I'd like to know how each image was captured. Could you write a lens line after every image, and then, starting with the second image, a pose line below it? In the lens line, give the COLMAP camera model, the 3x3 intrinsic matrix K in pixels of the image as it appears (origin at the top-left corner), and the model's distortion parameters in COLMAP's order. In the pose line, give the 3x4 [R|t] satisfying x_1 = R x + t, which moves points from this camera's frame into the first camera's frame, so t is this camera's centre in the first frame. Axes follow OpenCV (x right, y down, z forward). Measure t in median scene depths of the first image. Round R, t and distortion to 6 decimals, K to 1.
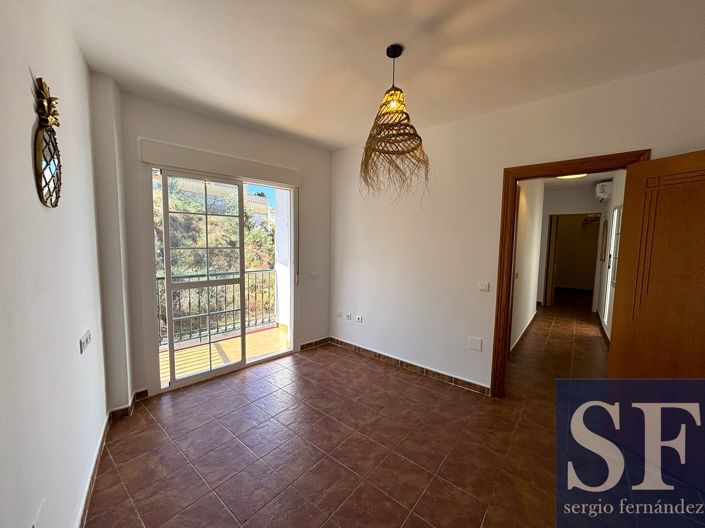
lens RADIAL K [[286.6, 0, 350.8], [0, 286.6, 261.0], [0, 0, 1]] dist [-0.000011, 0.000017]
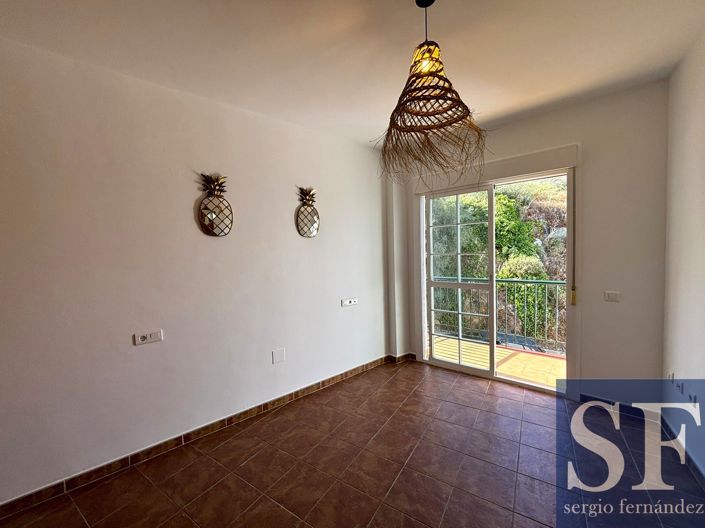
lens RADIAL K [[286.6, 0, 350.8], [0, 286.6, 261.0], [0, 0, 1]] dist [-0.000011, 0.000017]
pose [[0.099913, 0.024031, -0.994706, 0.832927], [-0.043501, 0.998858, 0.019762, -0.030148], [0.994045, 0.041297, 0.100844, 0.680933]]
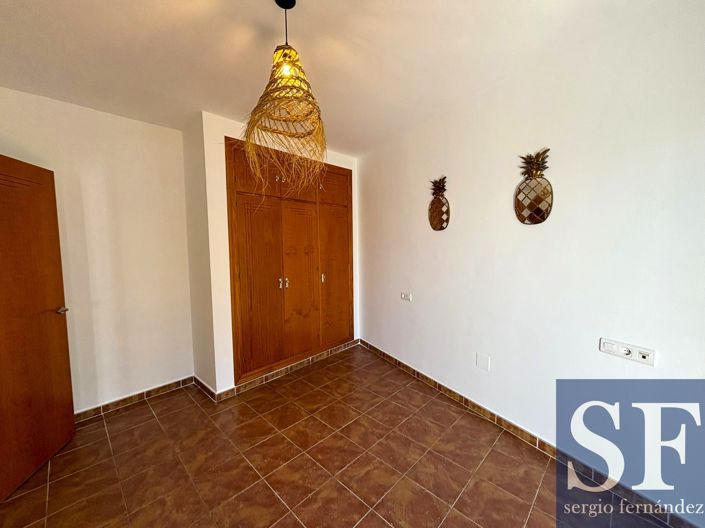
lens RADIAL K [[282.5, 0, 352.5], [0, 282.5, 264.0], [0, 0, 1]] dist [0.001121, -0.000133]
pose [[-0.996054, -0.007251, 0.088447, -0.090639], [0.005645, 0.989462, 0.144683, -0.121786], [-0.088564, 0.144612, -0.985517, 1.658307]]
